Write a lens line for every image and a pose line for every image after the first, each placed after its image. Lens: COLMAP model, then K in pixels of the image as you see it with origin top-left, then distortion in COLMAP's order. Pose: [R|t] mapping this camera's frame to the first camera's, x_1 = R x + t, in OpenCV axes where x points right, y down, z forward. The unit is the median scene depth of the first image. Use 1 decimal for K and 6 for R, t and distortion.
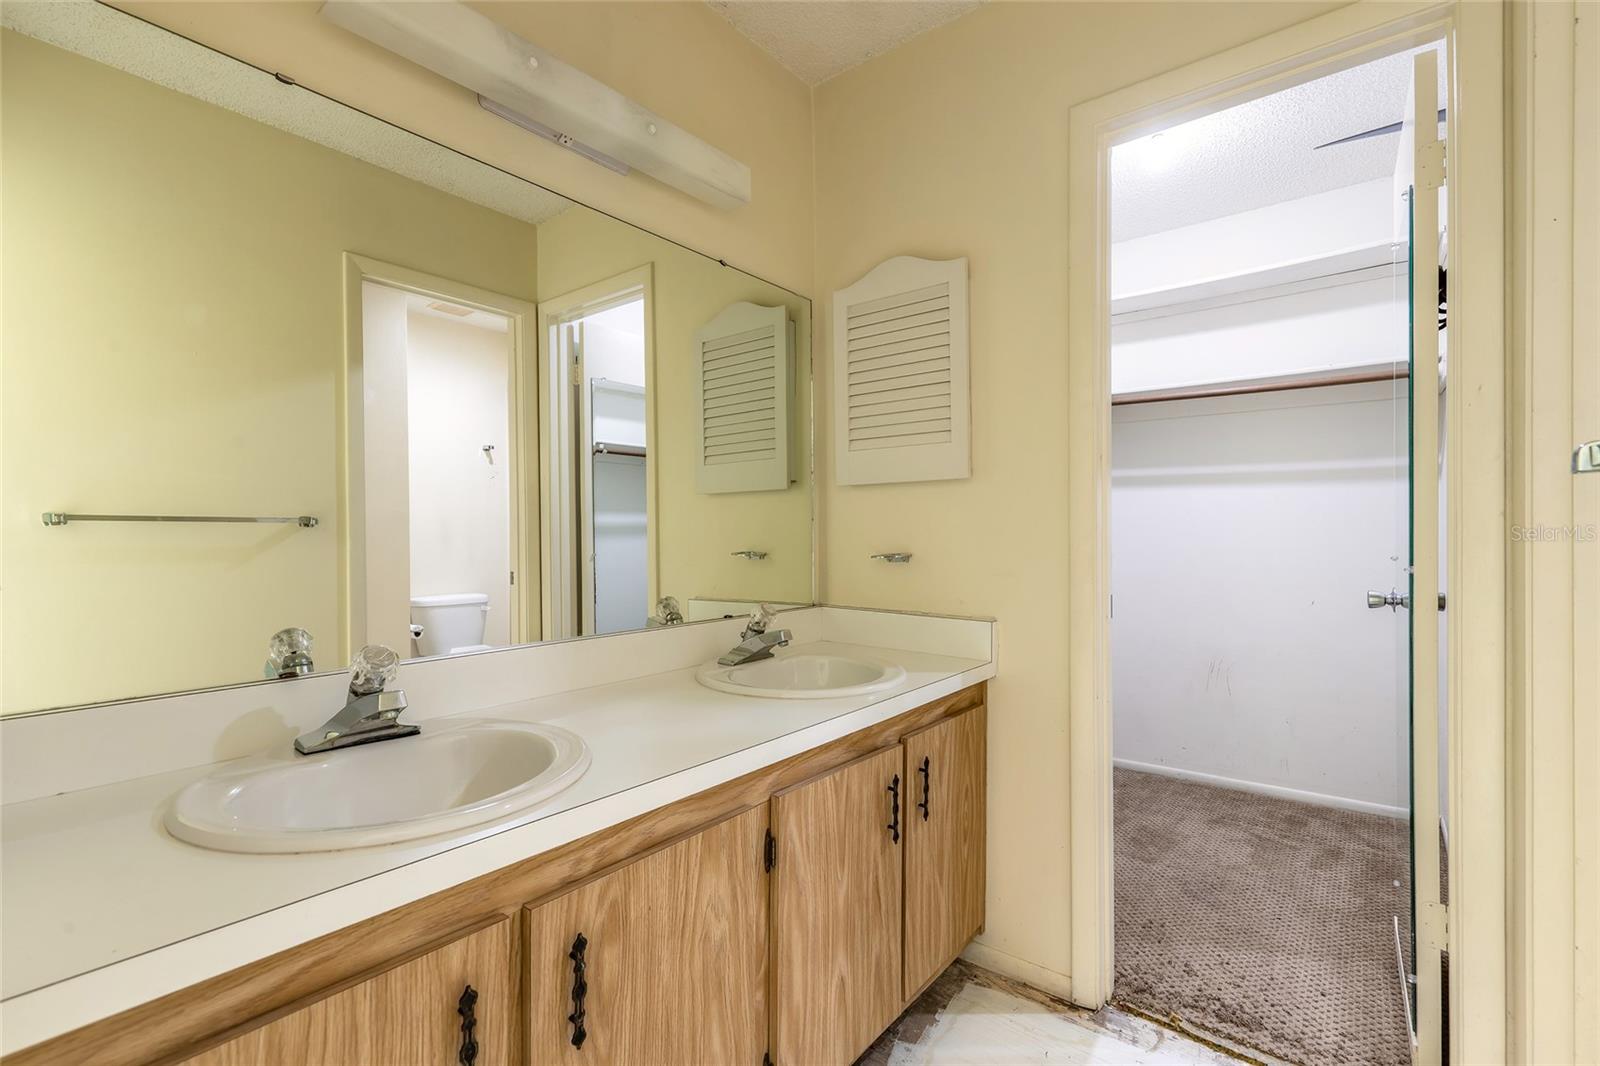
lens RADIAL K [[716.6, 0, 794.2], [0, 716.6, 535.5], [0, 0, 1]] dist [0.011840, -0.000315]
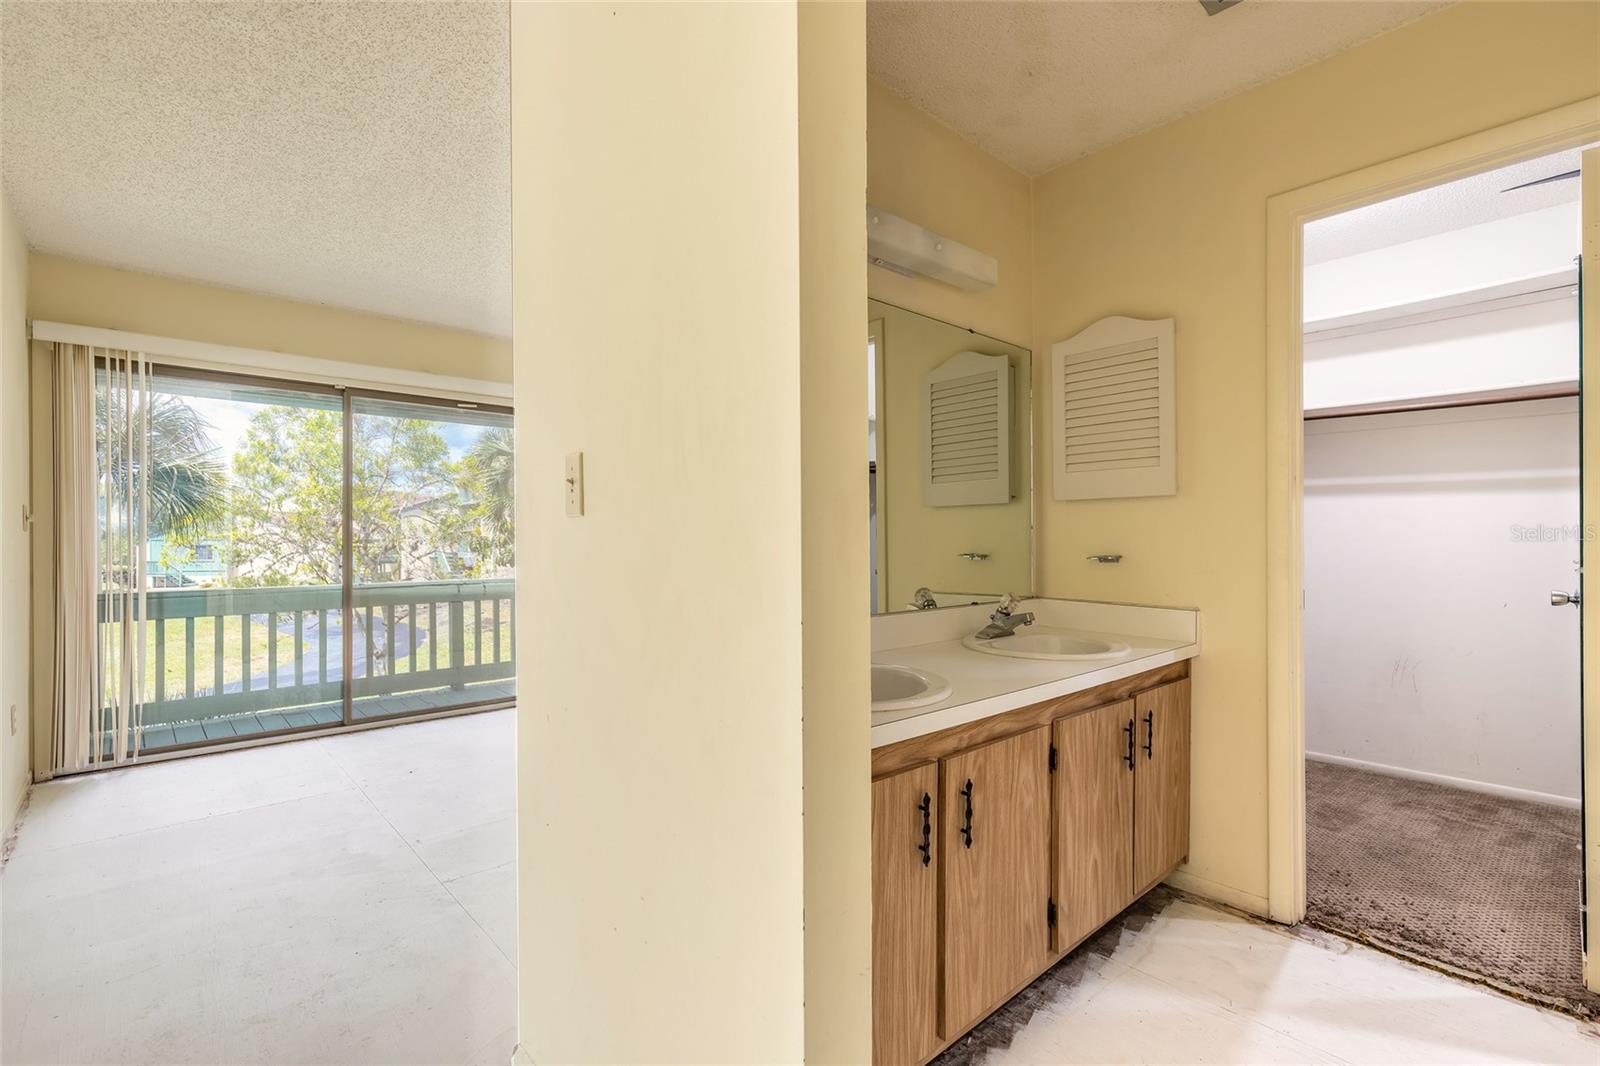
lens RADIAL K [[725.1, 0, 792.8], [0, 725.1, 537.3], [0, 0, 1]] dist [0.010830, -0.000708]
pose [[0.986363, 0.001225, -0.164582, -0.218914], [-0.001780, 0.999993, -0.003222, -0.001459], [0.164577, 0.003471, 0.986358, -0.378590]]
